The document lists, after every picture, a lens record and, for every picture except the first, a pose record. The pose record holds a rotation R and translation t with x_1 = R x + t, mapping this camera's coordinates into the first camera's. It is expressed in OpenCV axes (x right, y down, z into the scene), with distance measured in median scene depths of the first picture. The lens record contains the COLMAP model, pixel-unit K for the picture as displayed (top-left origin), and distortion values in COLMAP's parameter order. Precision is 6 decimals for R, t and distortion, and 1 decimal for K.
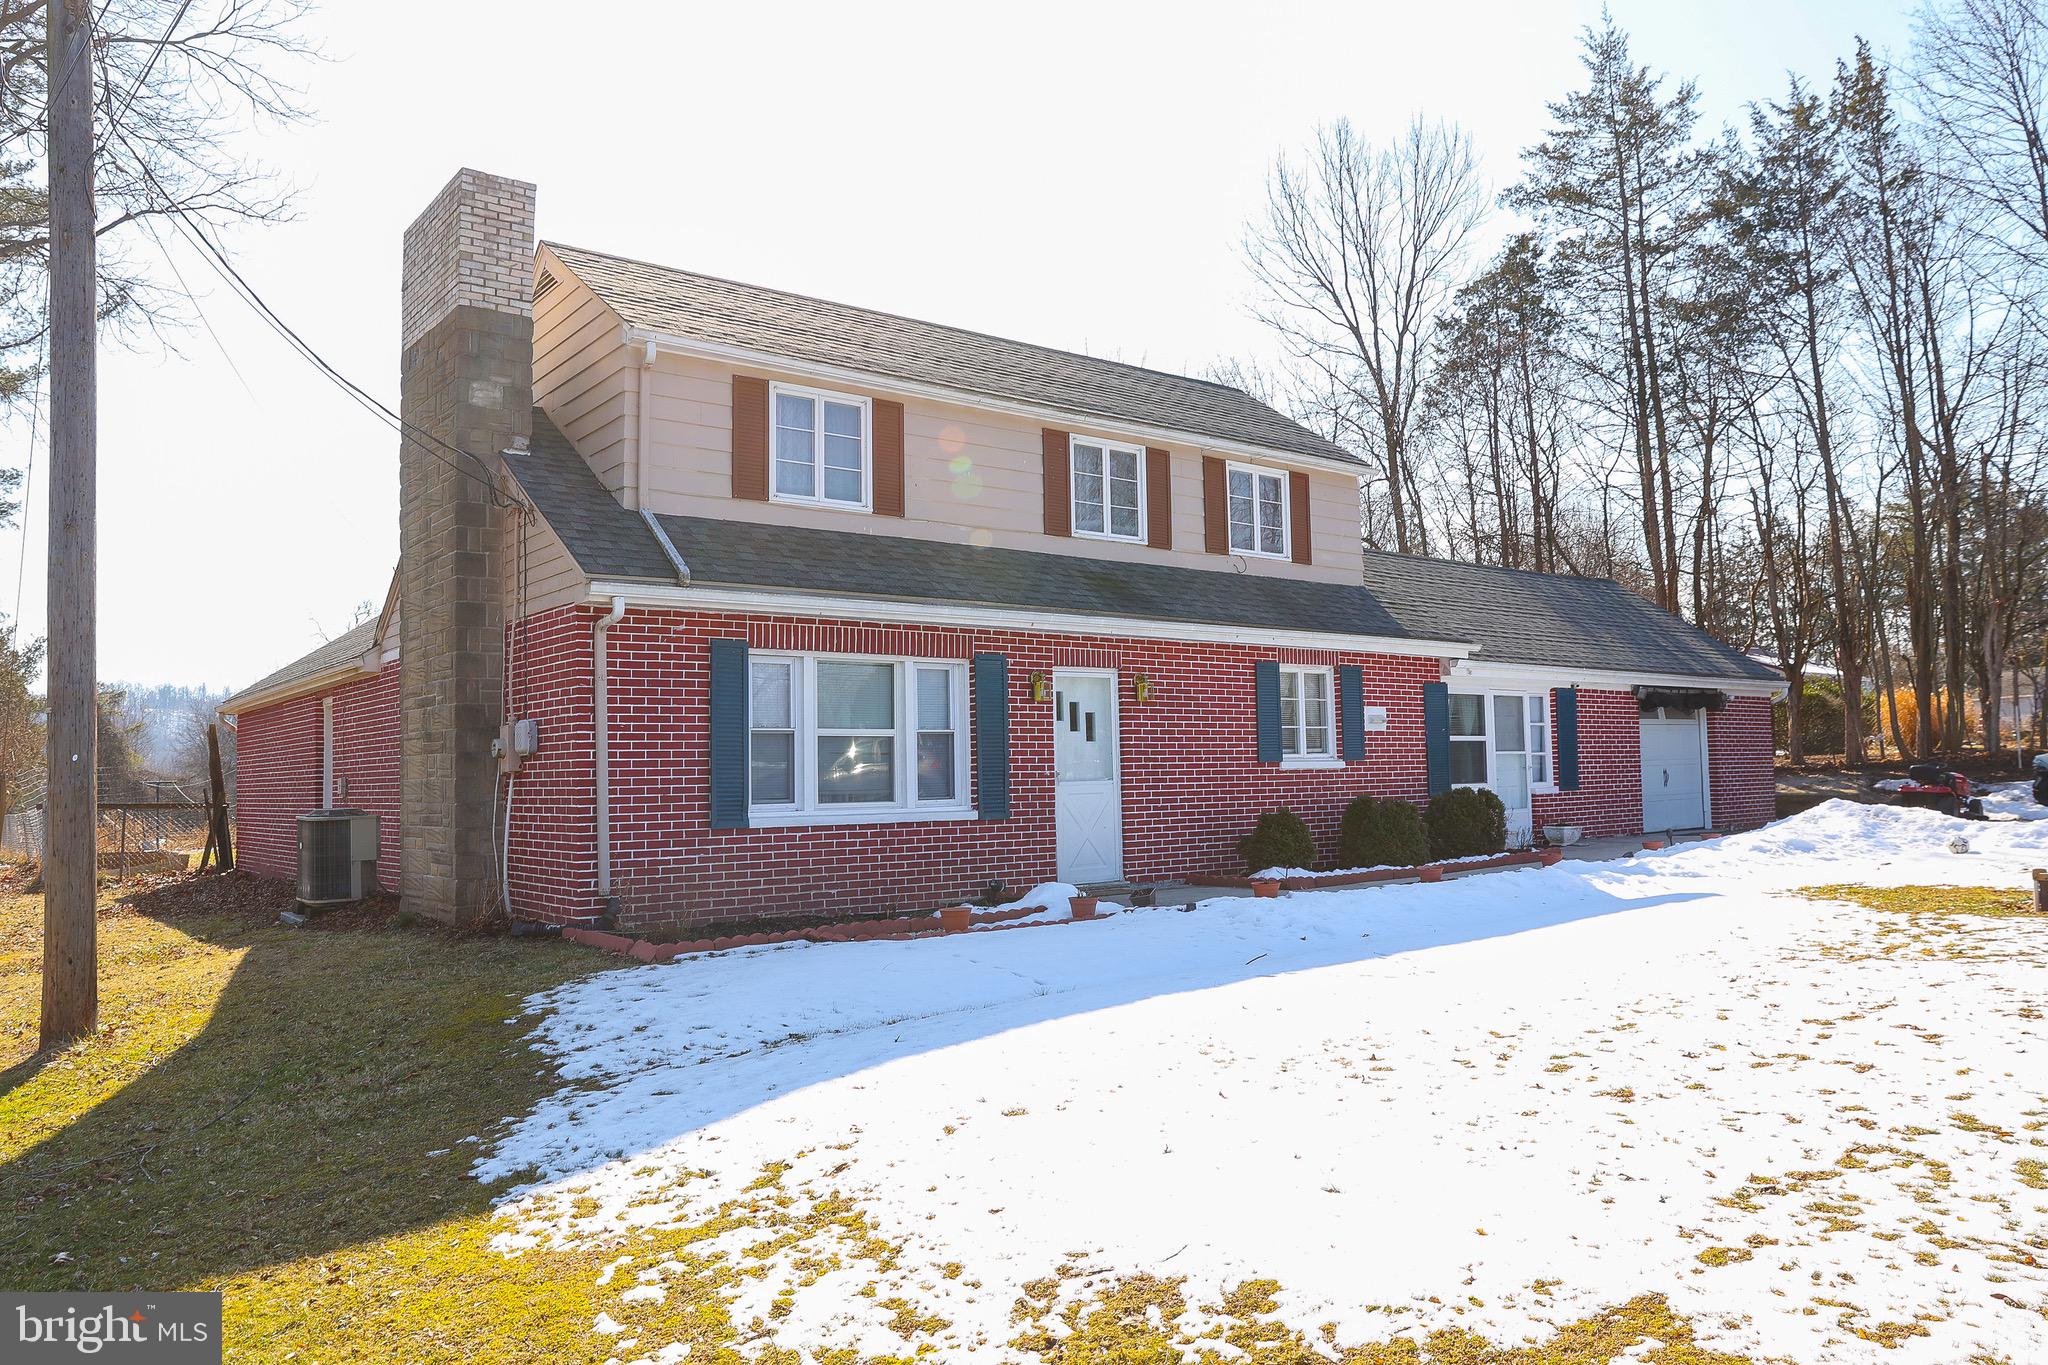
lens RADIAL K [[1414.4, 0, 1022.8], [0, 1414.4, 684.0], [0, 0, 1]] dist [-0.000388, -0.000011]
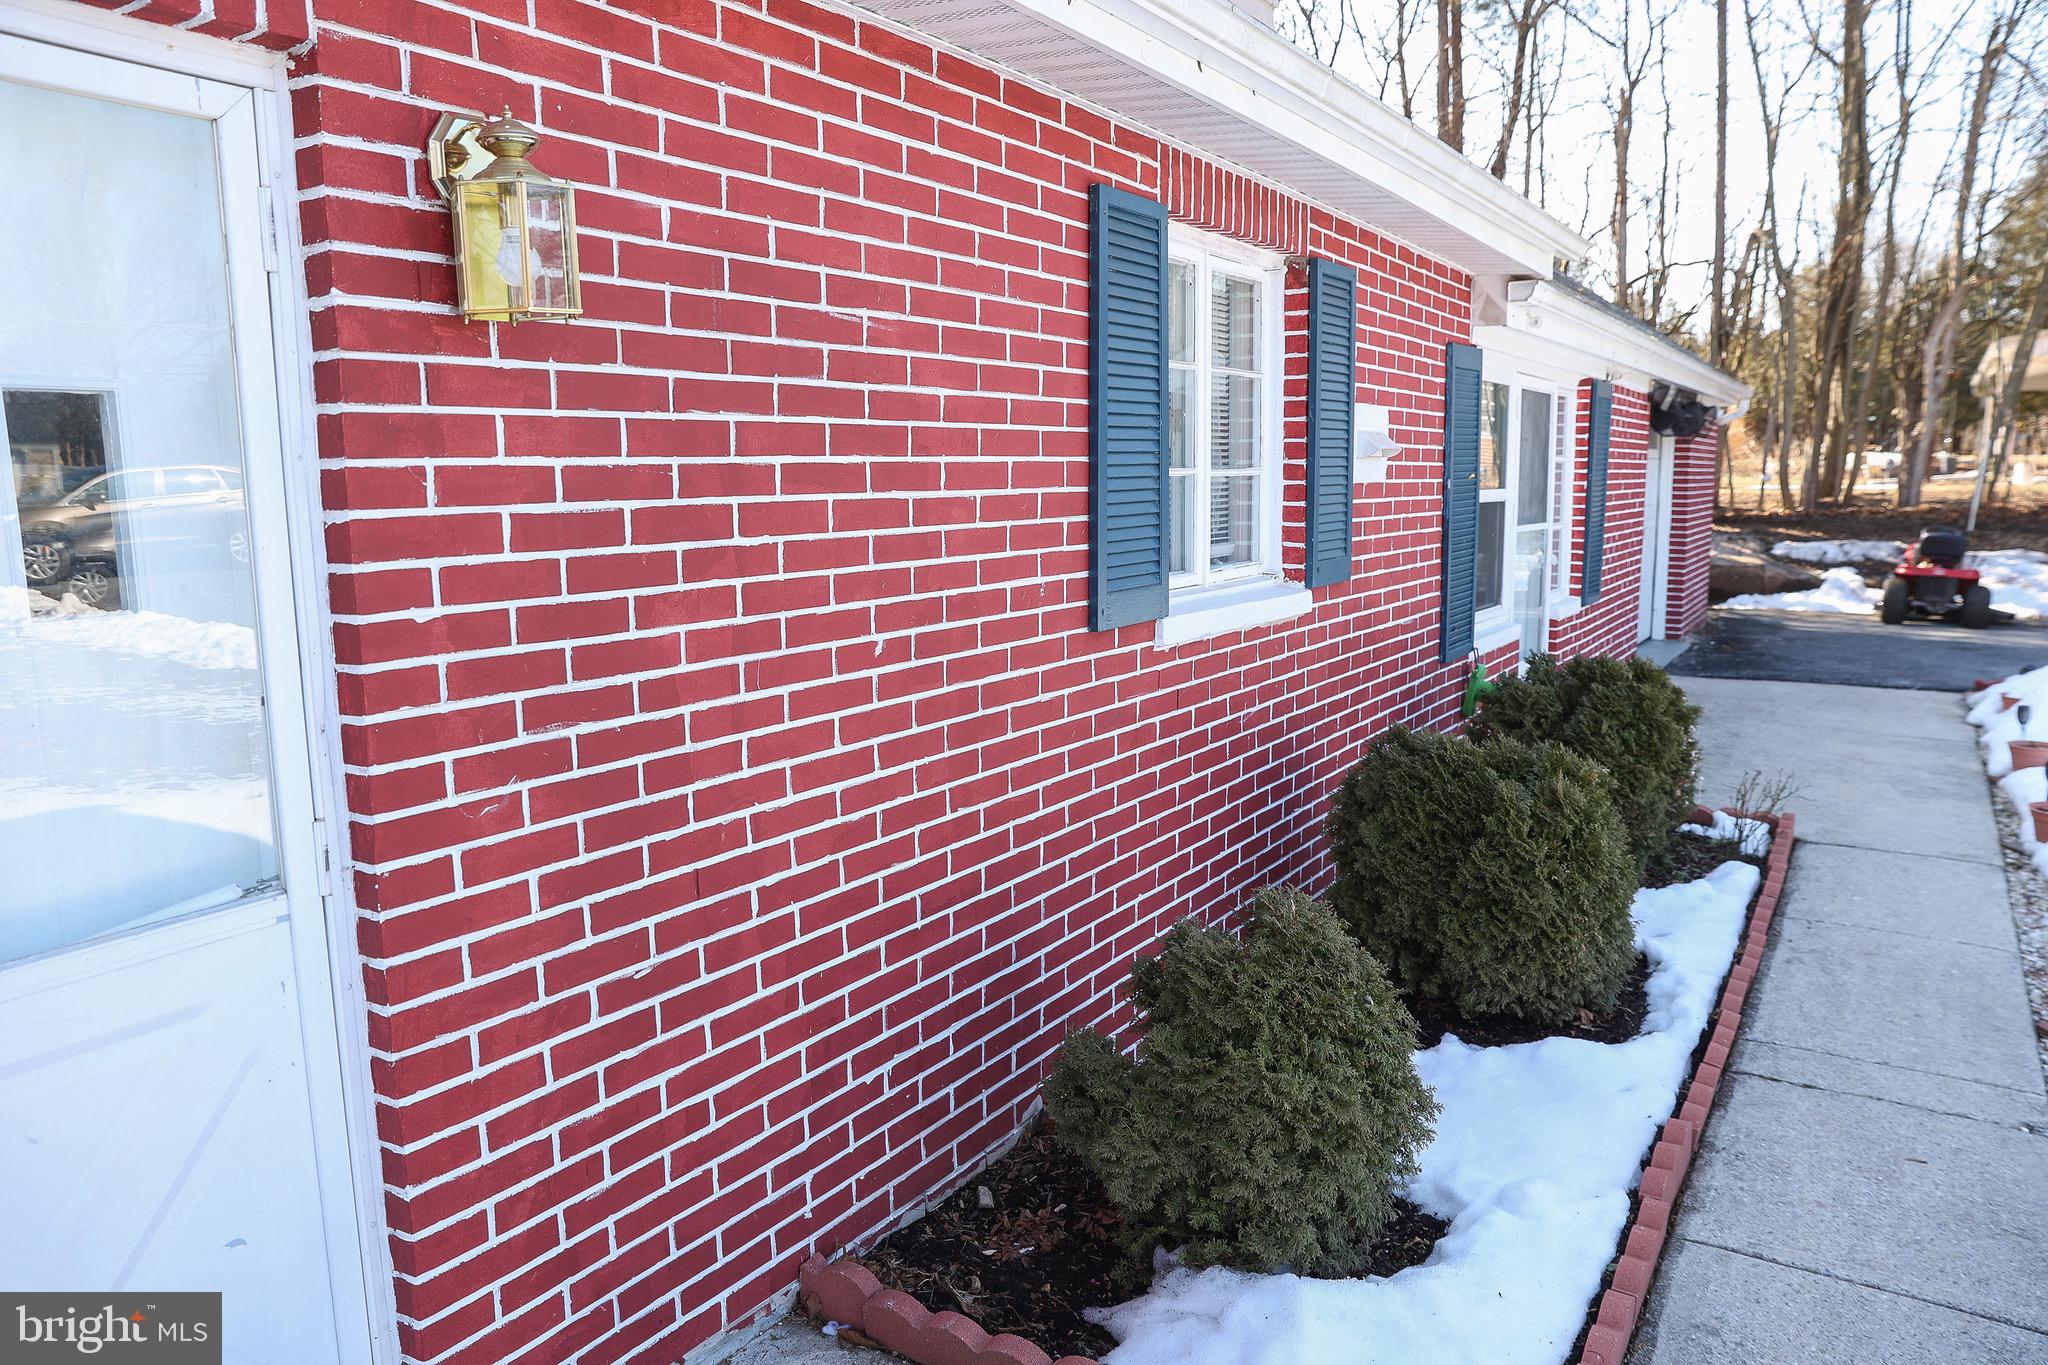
lens RADIAL K [[1401.6, 0, 1027.1], [0, 1401.6, 682.5], [0, 0, 1]] dist [-0.008580, -0.000333]
pose [[0.946302, -0.040988, 0.320674, 0.079414], [-0.025636, 0.979292, 0.200825, 0.016682], [-0.322264, -0.198262, 0.925655, 0.762864]]
